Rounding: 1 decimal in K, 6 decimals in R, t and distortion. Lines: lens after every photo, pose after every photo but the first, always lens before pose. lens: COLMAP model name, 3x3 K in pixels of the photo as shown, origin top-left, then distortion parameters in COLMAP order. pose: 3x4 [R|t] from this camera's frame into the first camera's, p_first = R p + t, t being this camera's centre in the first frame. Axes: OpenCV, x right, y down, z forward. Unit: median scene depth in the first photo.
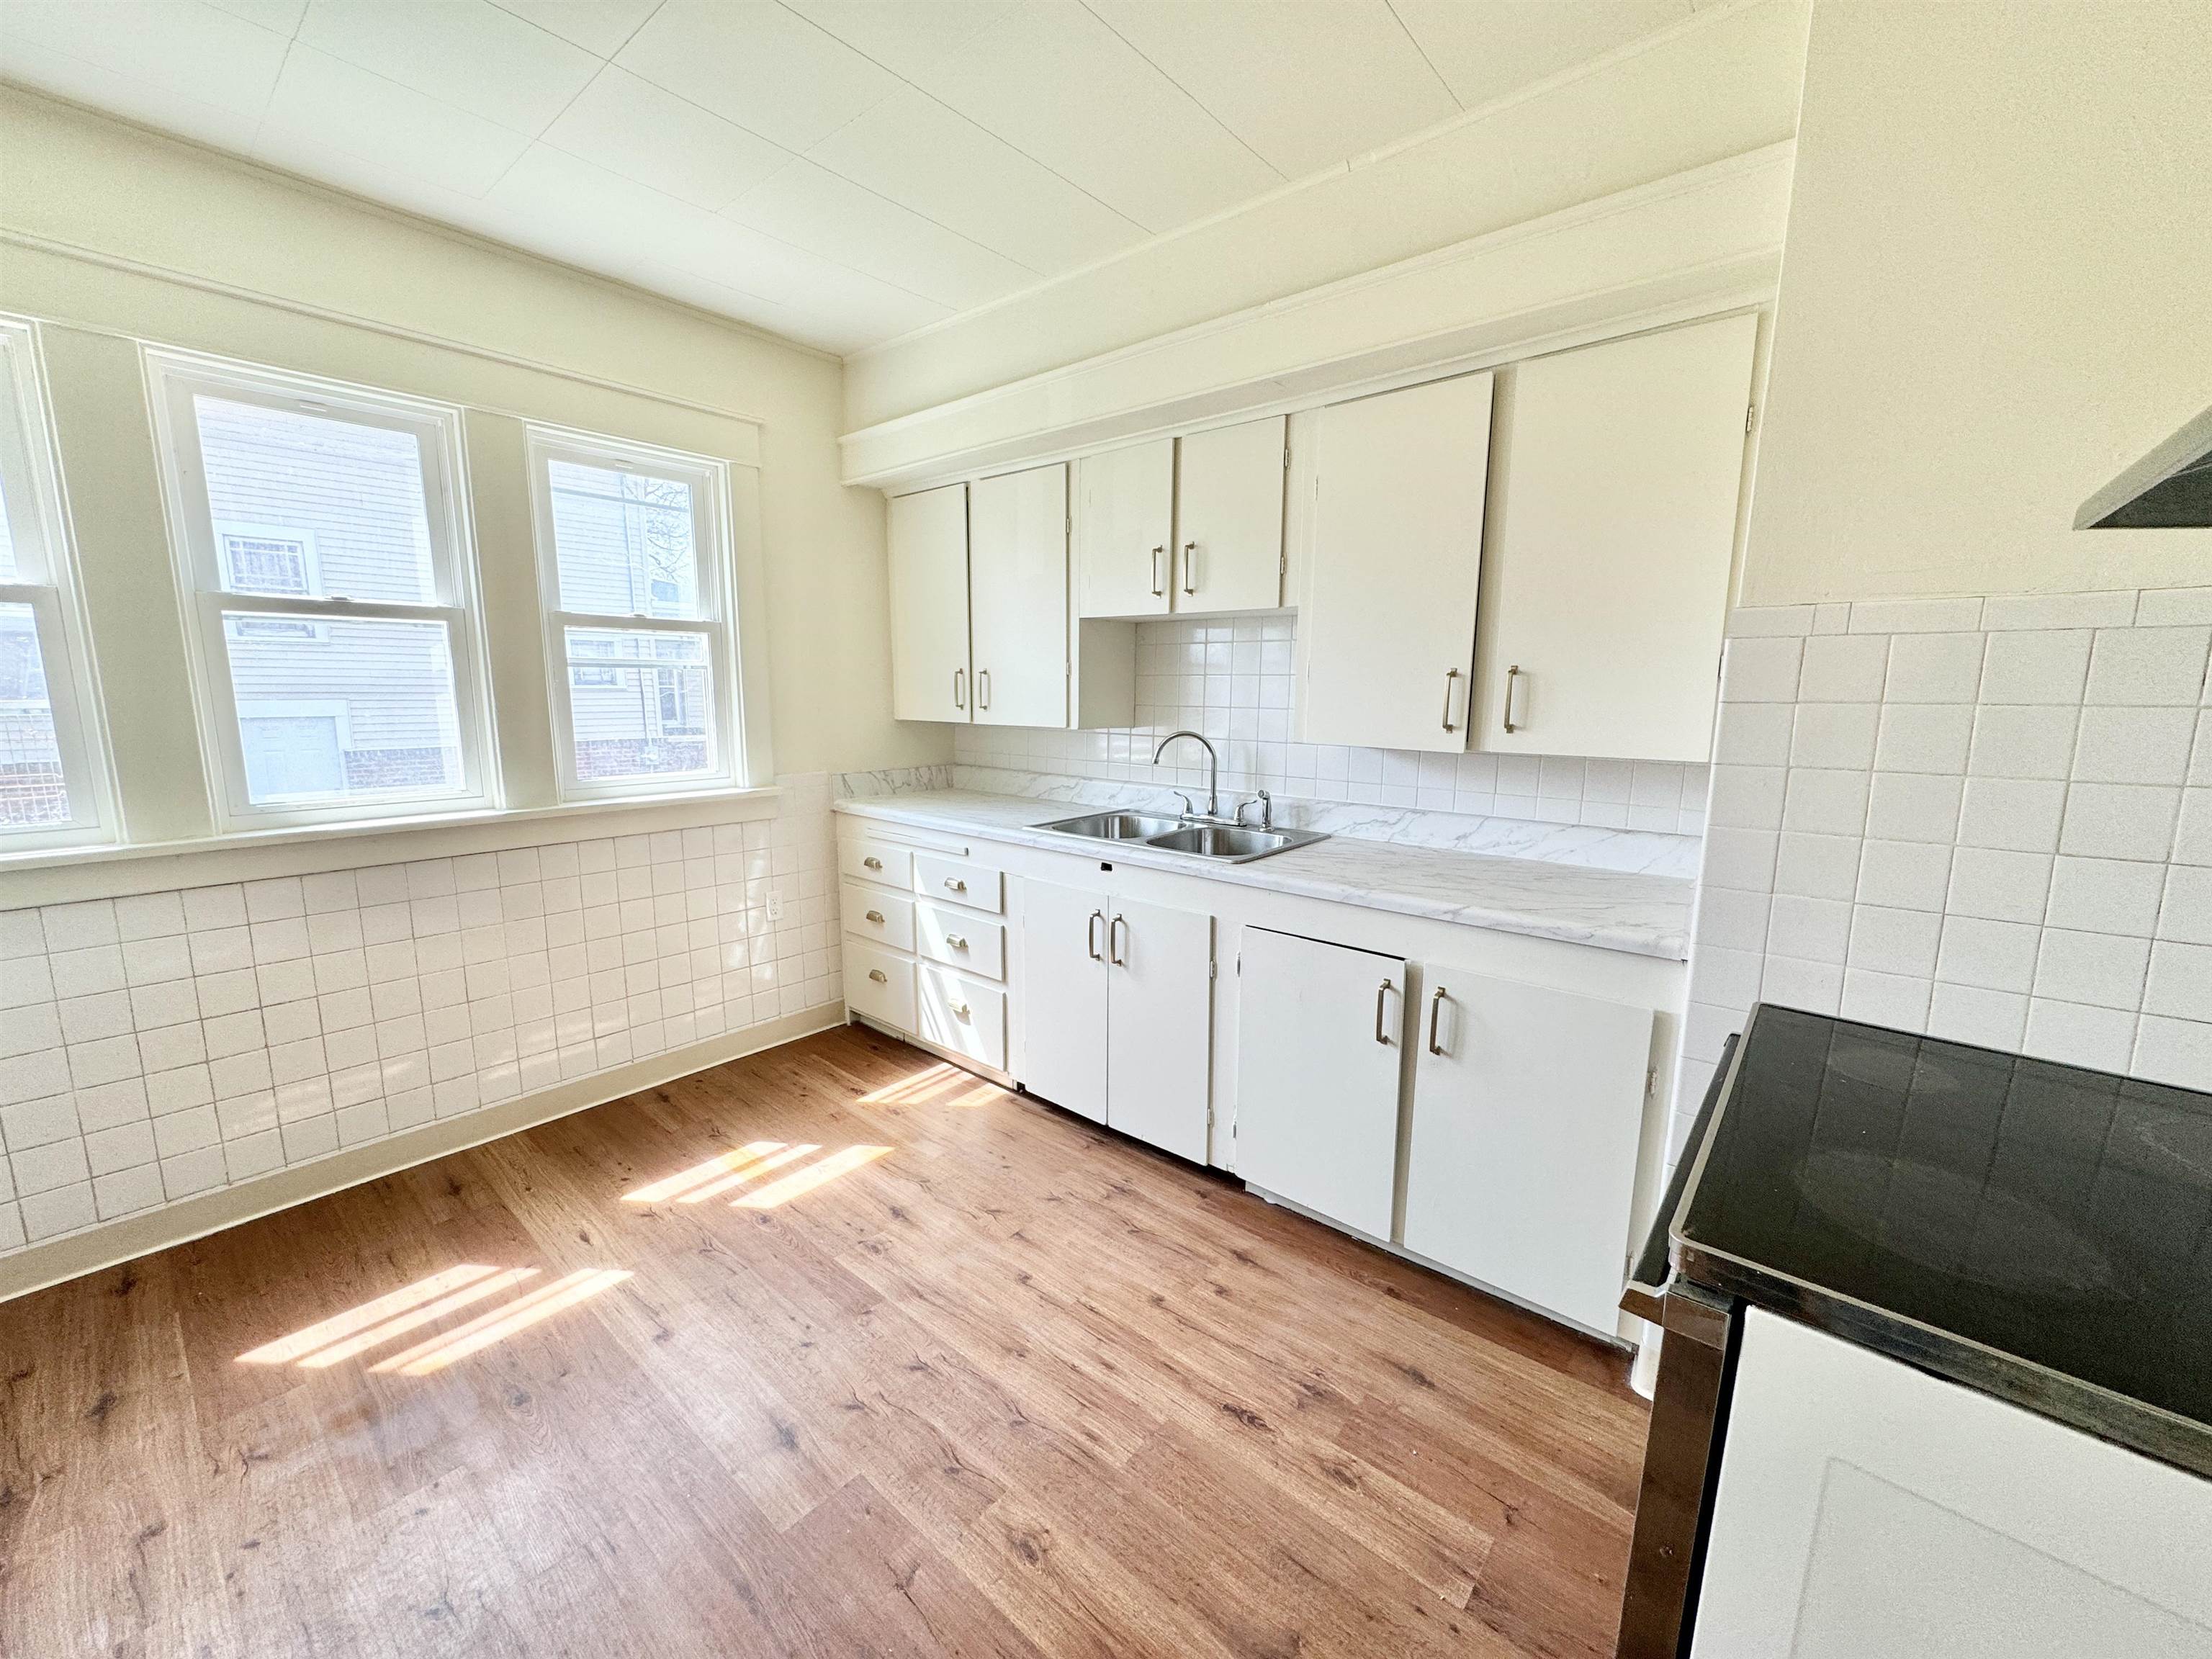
lens RADIAL K [[878.3, 0, 1106.0], [0, 878.3, 829.5], [0, 0, 1]] dist [-0.001938, -0.000083]
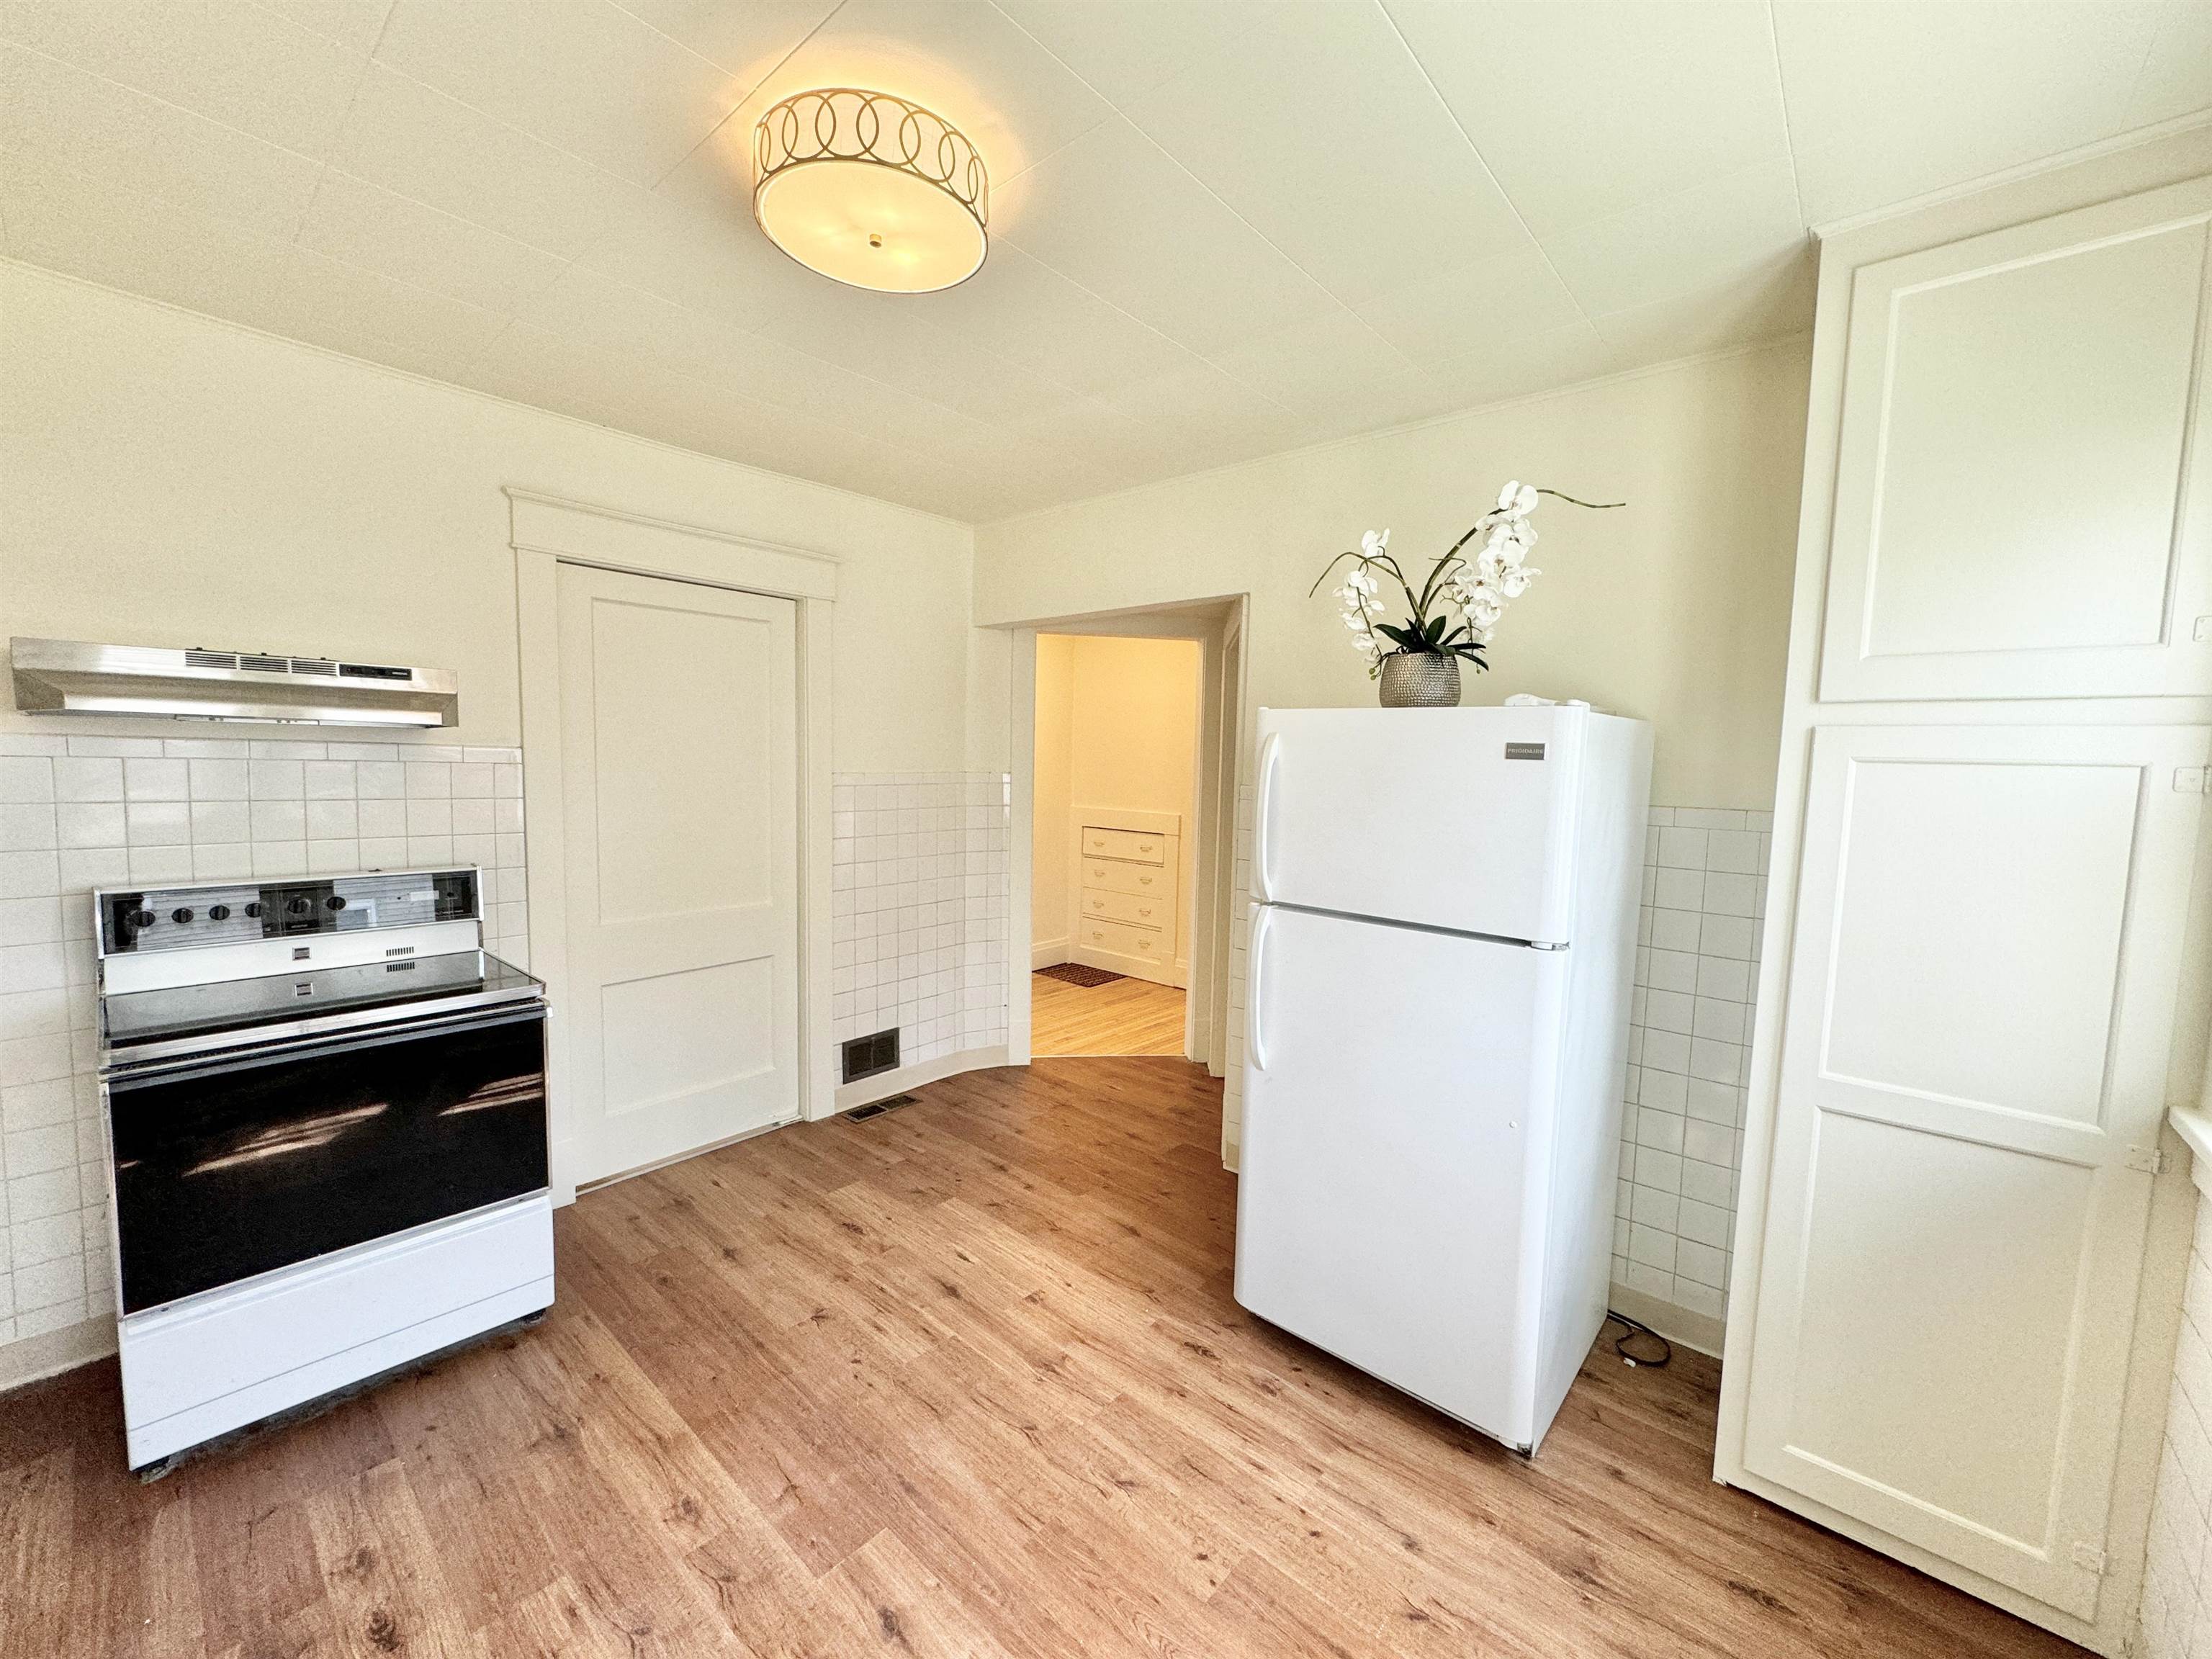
lens RADIAL K [[878.3, 0, 1106.0], [0, 878.3, 829.5], [0, 0, 1]] dist [-0.001938, -0.000083]
pose [[-0.999506, -0.030841, 0.006113, -0.476846], [-0.028369, 0.968455, 0.247568, -0.315837], [-0.013555, 0.247273, -0.968851, 1.412555]]
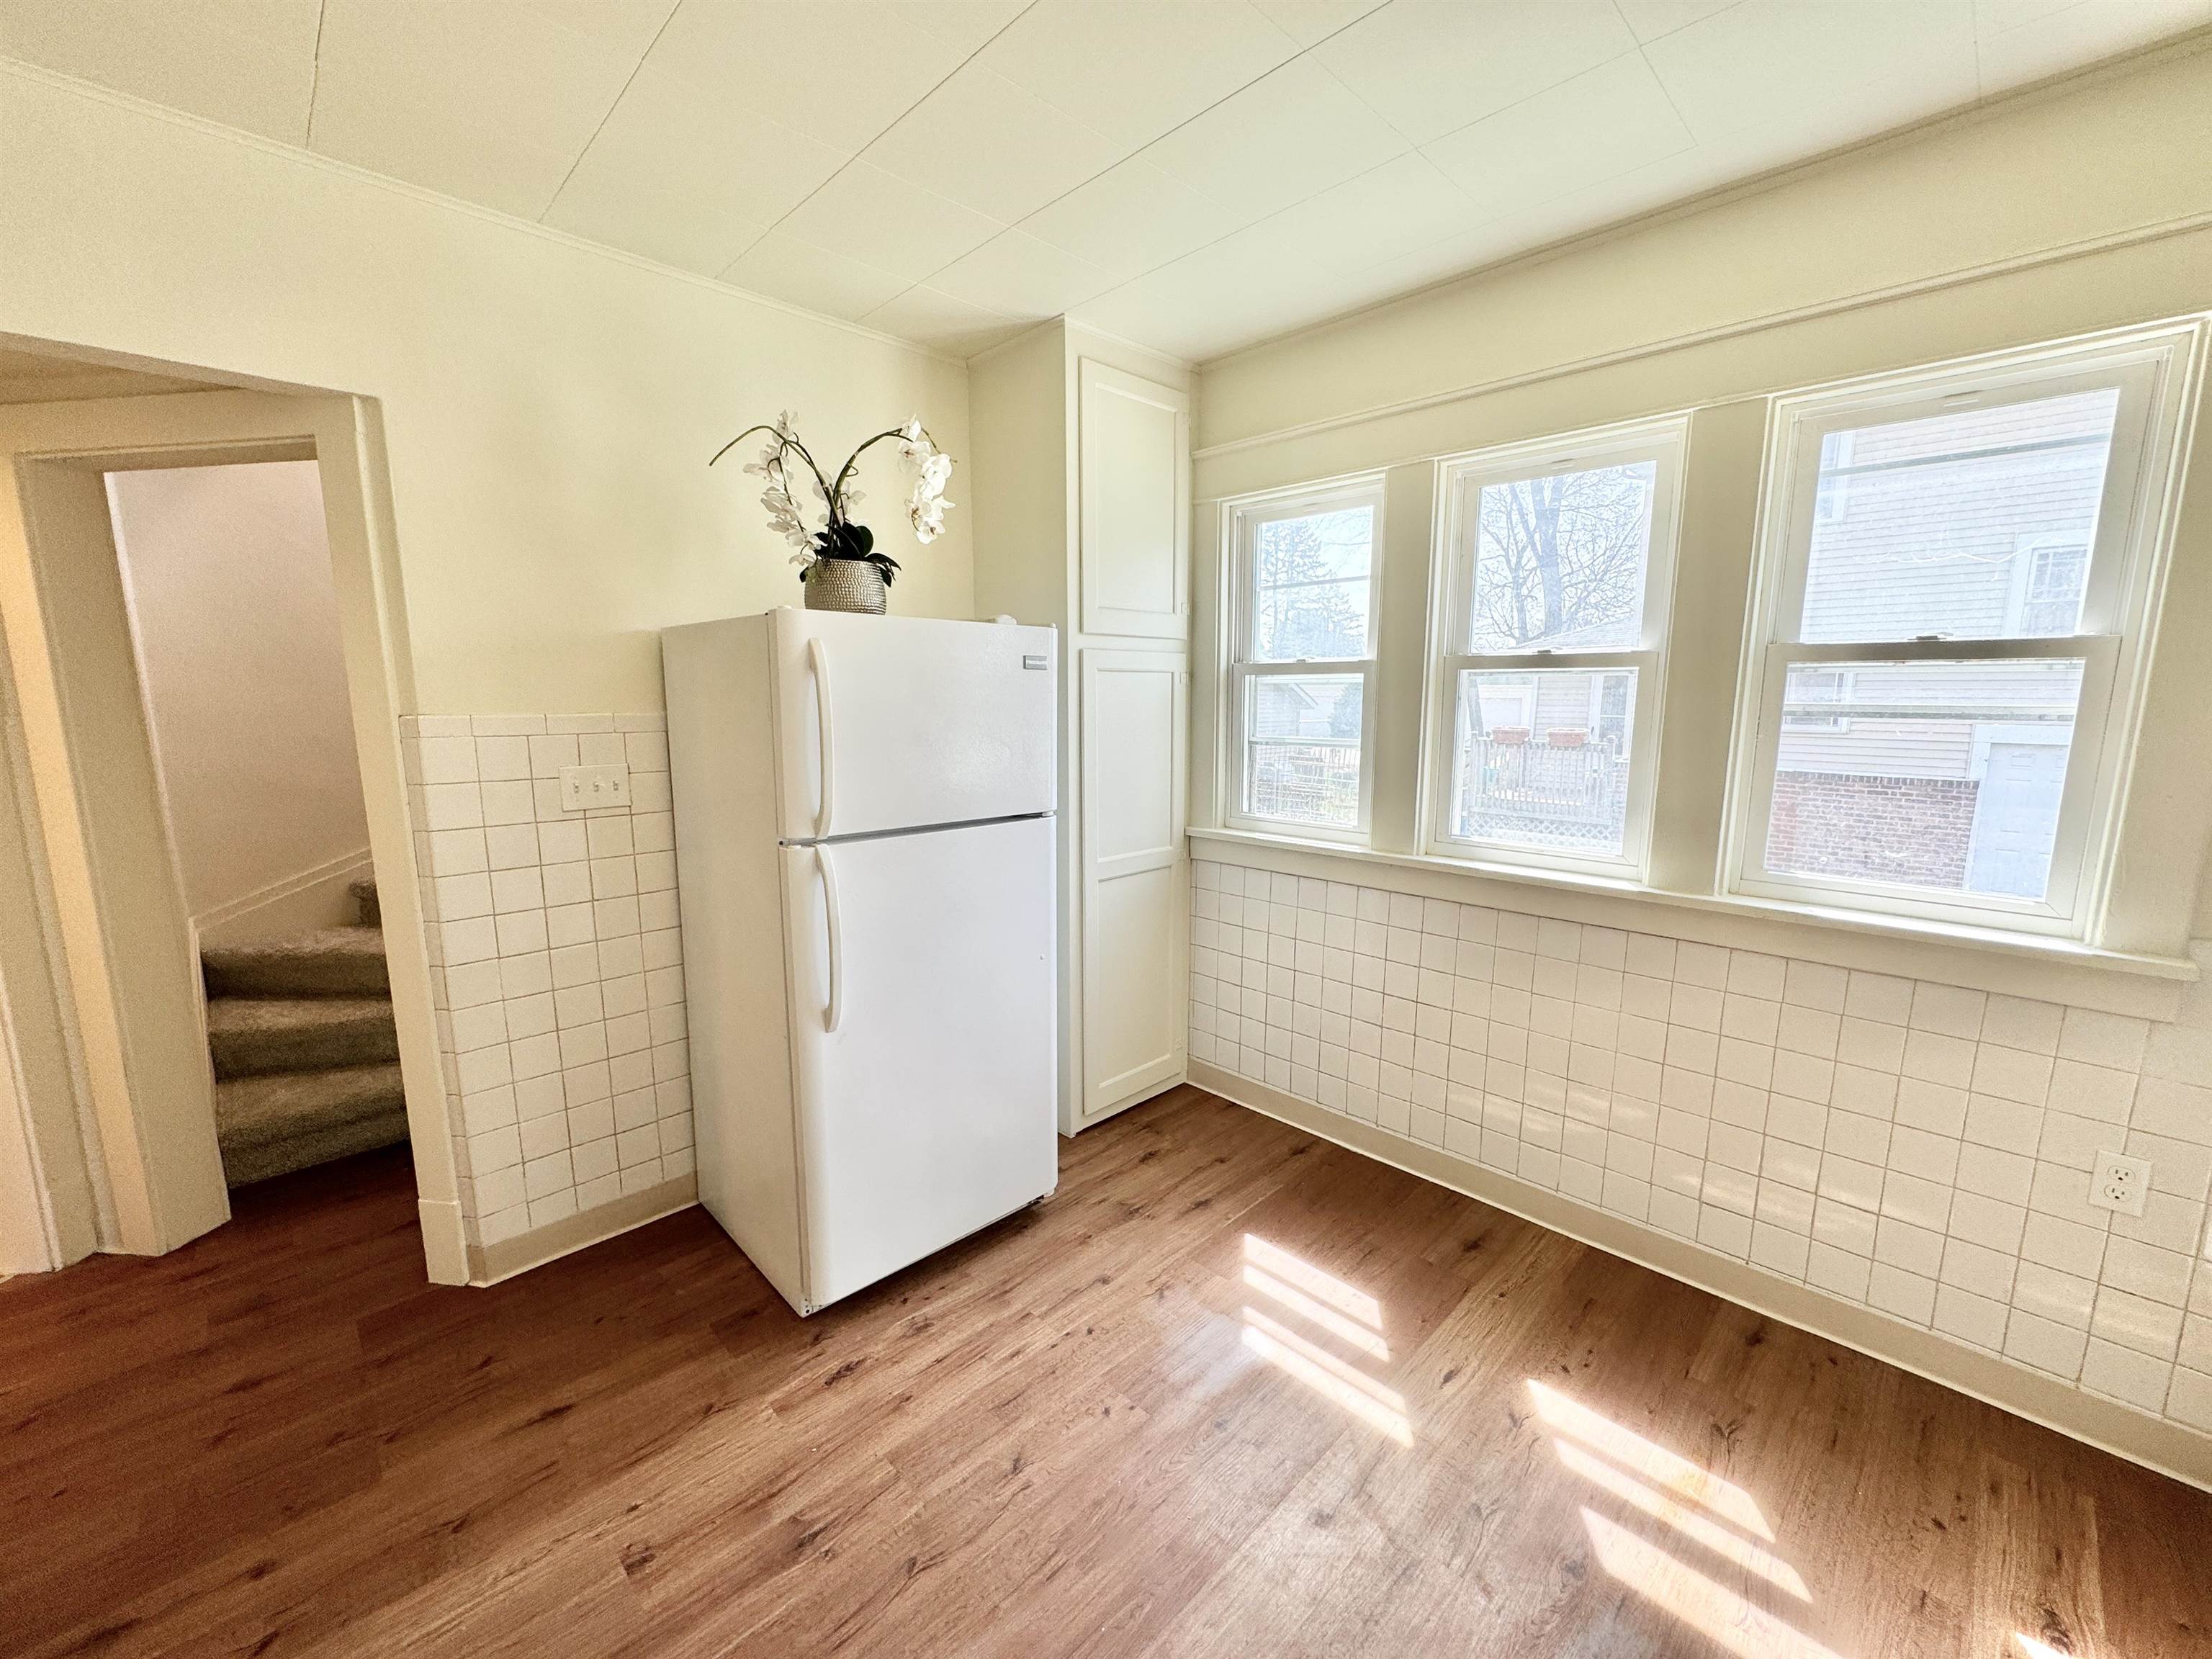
lens RADIAL K [[878.3, 0, 1106.0], [0, 878.3, 829.5], [0, 0, 1]] dist [-0.001938, -0.000083]
pose [[-0.084713, 0.146593, -0.985563, 0.243168], [-0.163252, 0.973710, 0.158862, -0.166372], [0.982941, 0.174352, -0.058554, 0.699104]]
